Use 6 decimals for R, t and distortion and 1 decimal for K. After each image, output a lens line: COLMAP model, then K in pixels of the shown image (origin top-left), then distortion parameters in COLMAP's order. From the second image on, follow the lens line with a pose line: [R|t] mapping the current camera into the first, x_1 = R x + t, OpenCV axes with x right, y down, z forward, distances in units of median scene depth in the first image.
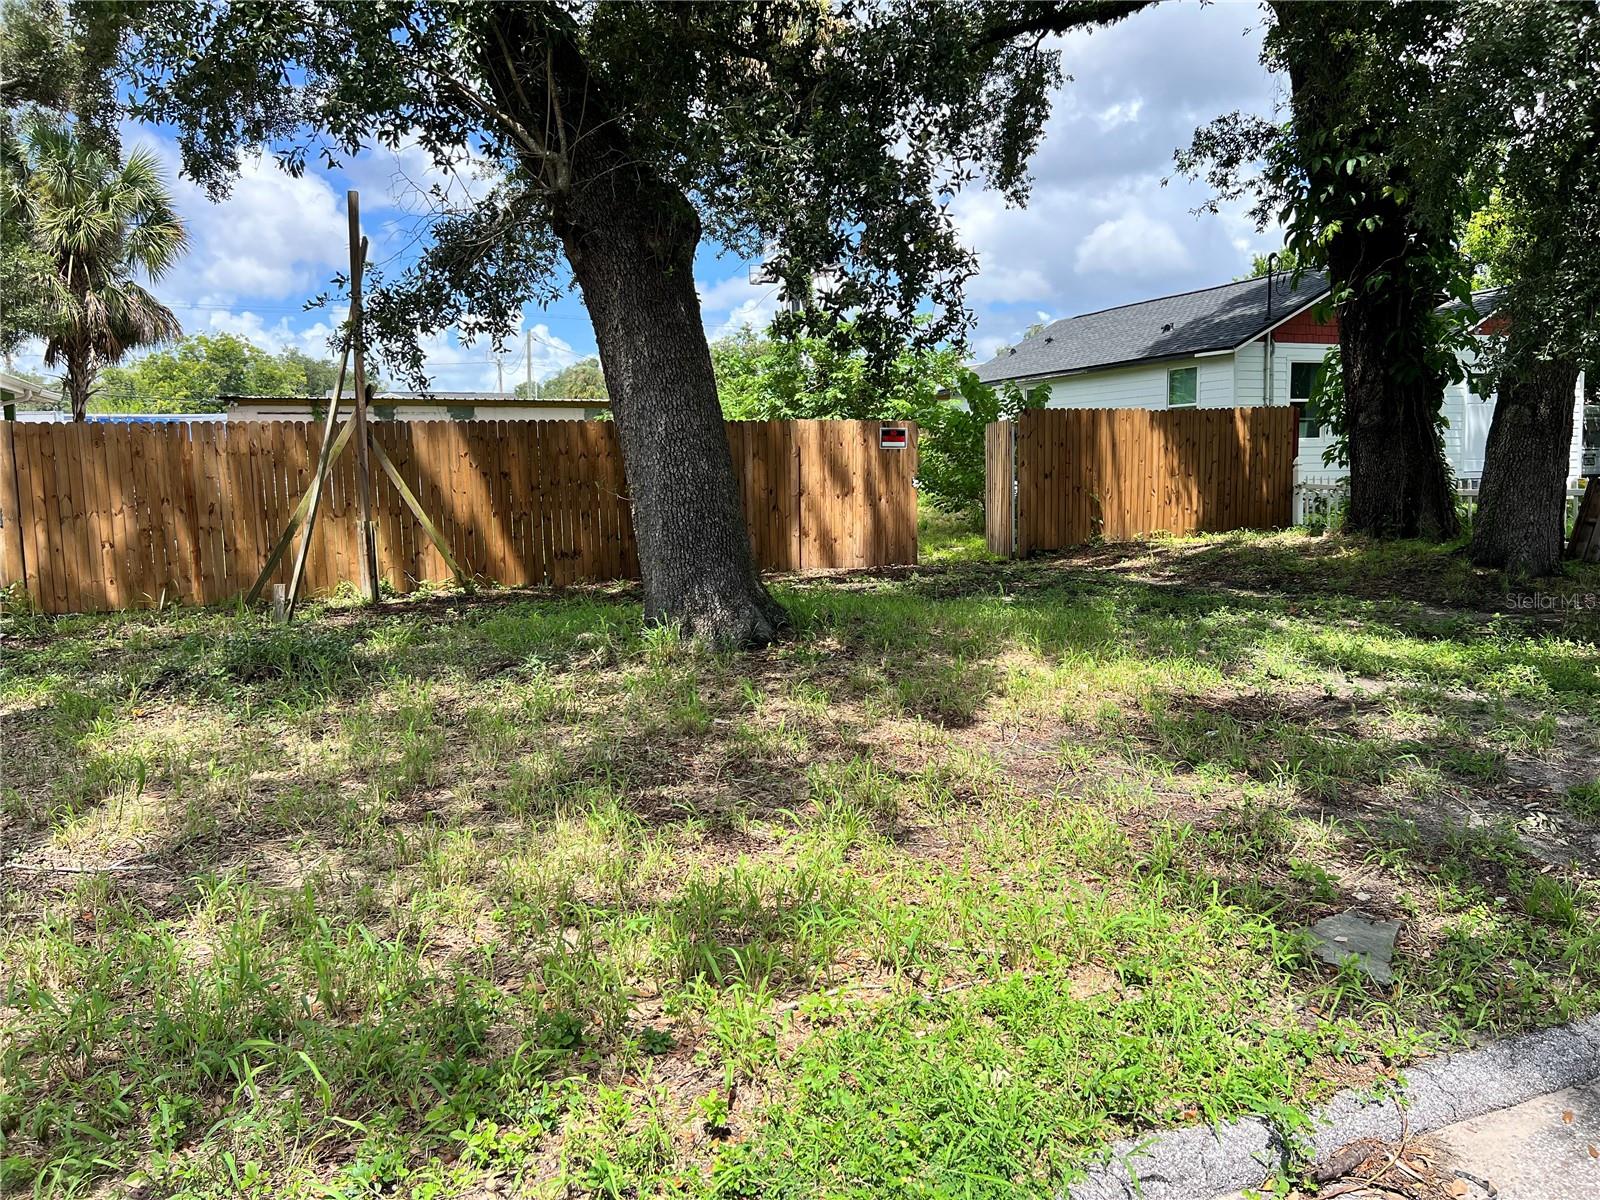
lens RADIAL K [[1213.3, 0, 800.0], [0, 1213.3, 600.0], [0, 0, 1]] dist [0.001801, 0.002487]
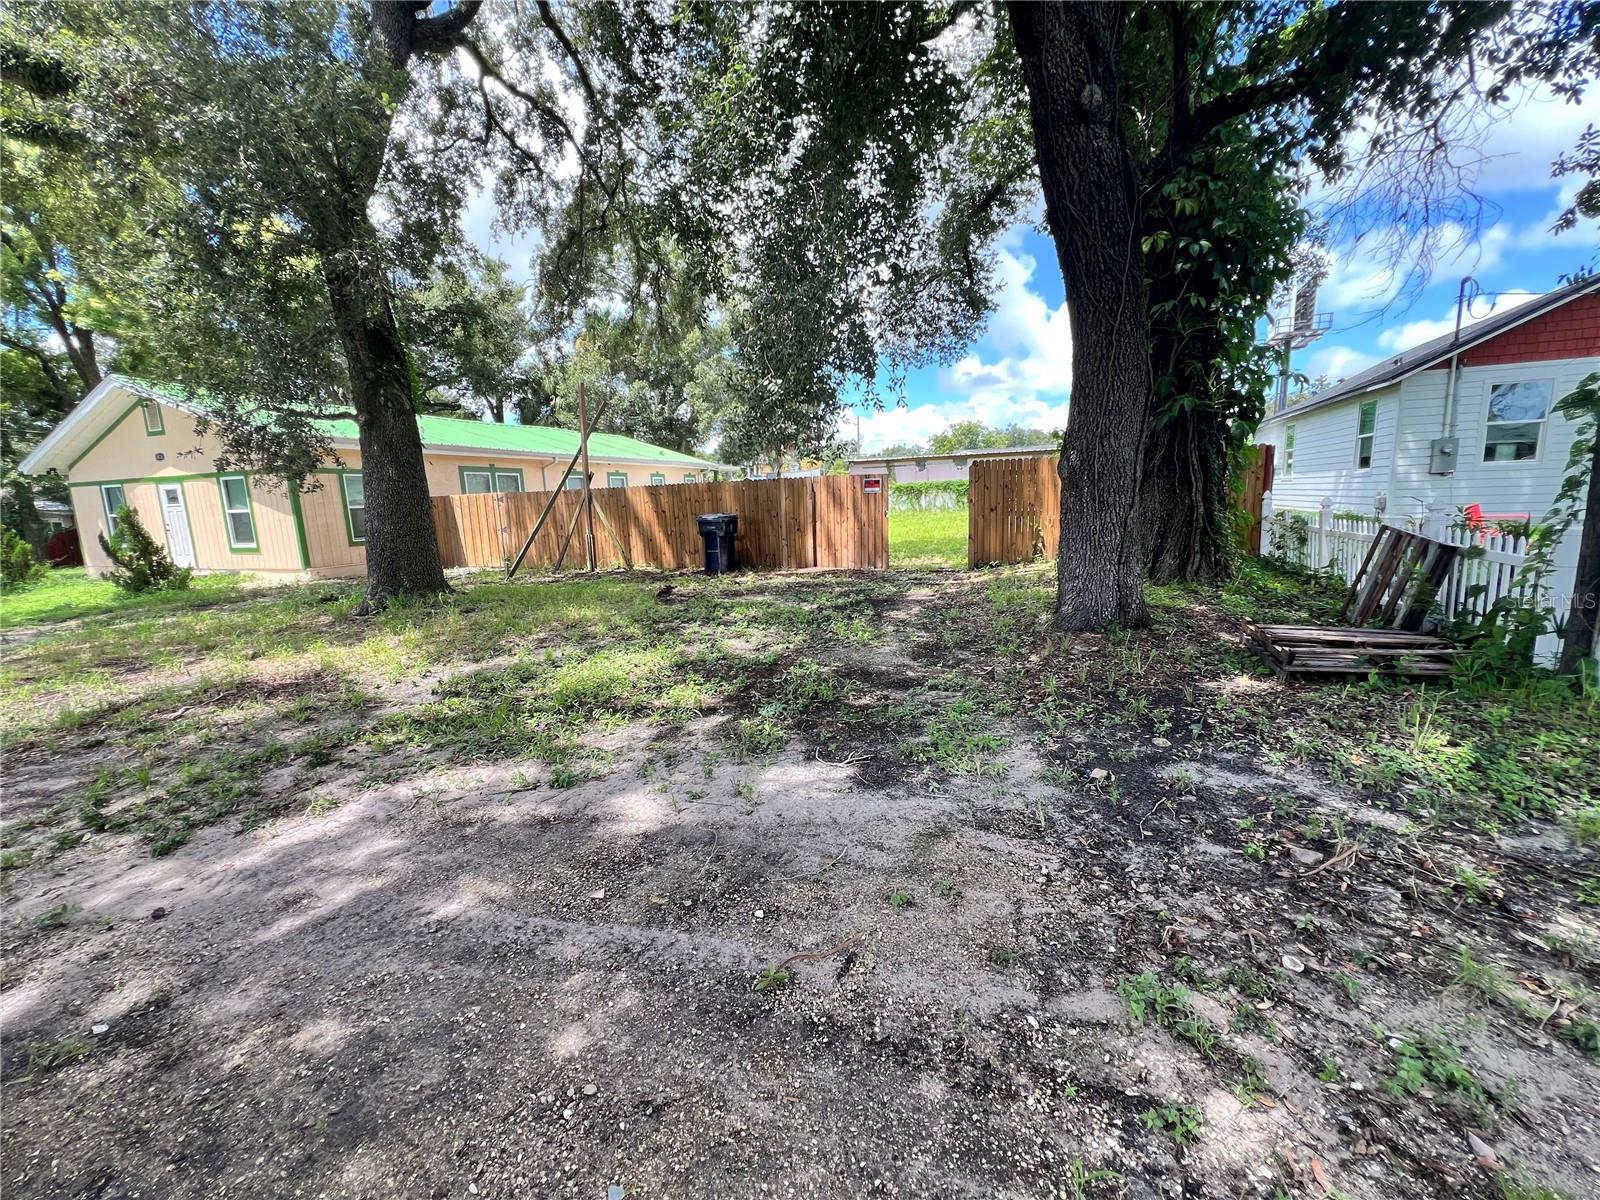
lens RADIAL K [[642.1, 0, 800.0], [0, 642.1, 600.0], [0, 0, 1]] dist [-0.000461, -0.000082]
pose [[0.730121, 0.097704, -0.676296, 0.260313], [-0.051708, 0.994787, 0.087893, -0.025028], [0.681358, -0.029202, 0.731367, 0.151751]]
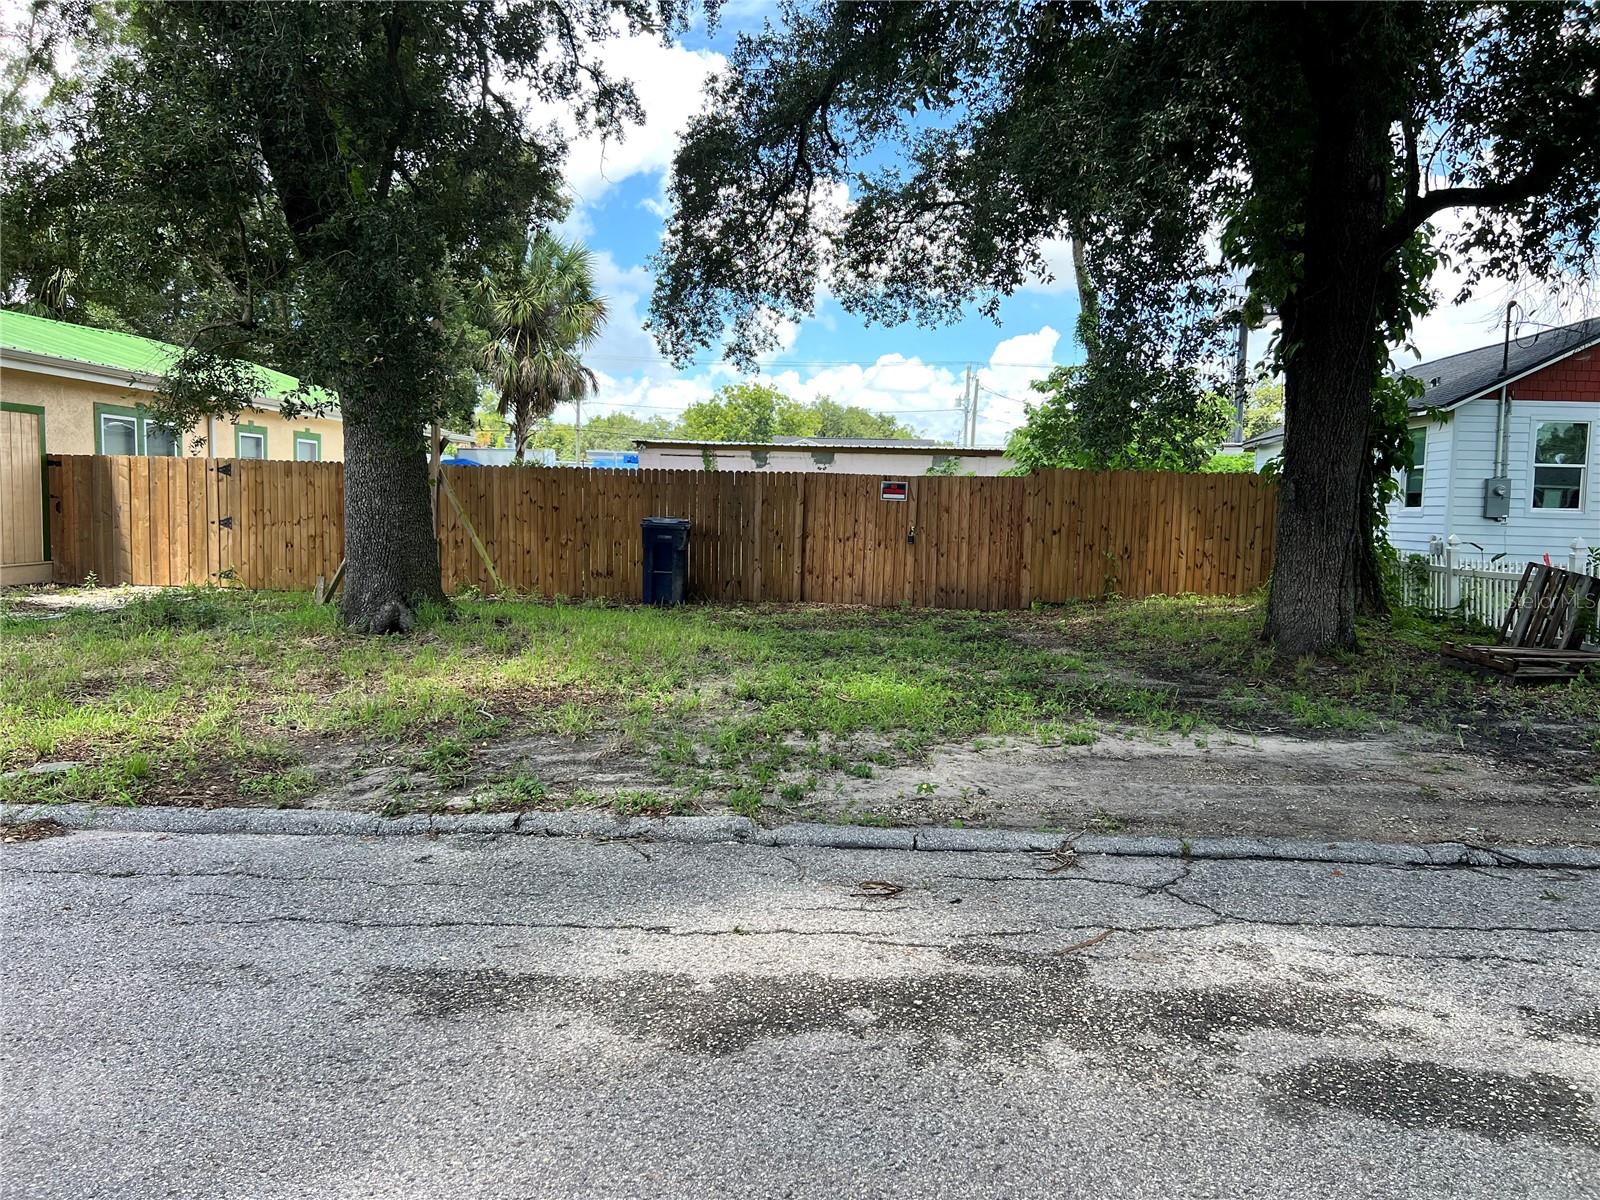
lens RADIAL K [[1213.3, 0, 800.0], [0, 1213.3, 600.0], [0, 0, 1]] dist [0.001801, 0.002487]
pose [[0.907097, 0.069612, -0.415127, 0.209707], [-0.084866, 0.996223, -0.018388, -0.002330], [0.412279, 0.051910, 0.909578, -0.021259]]
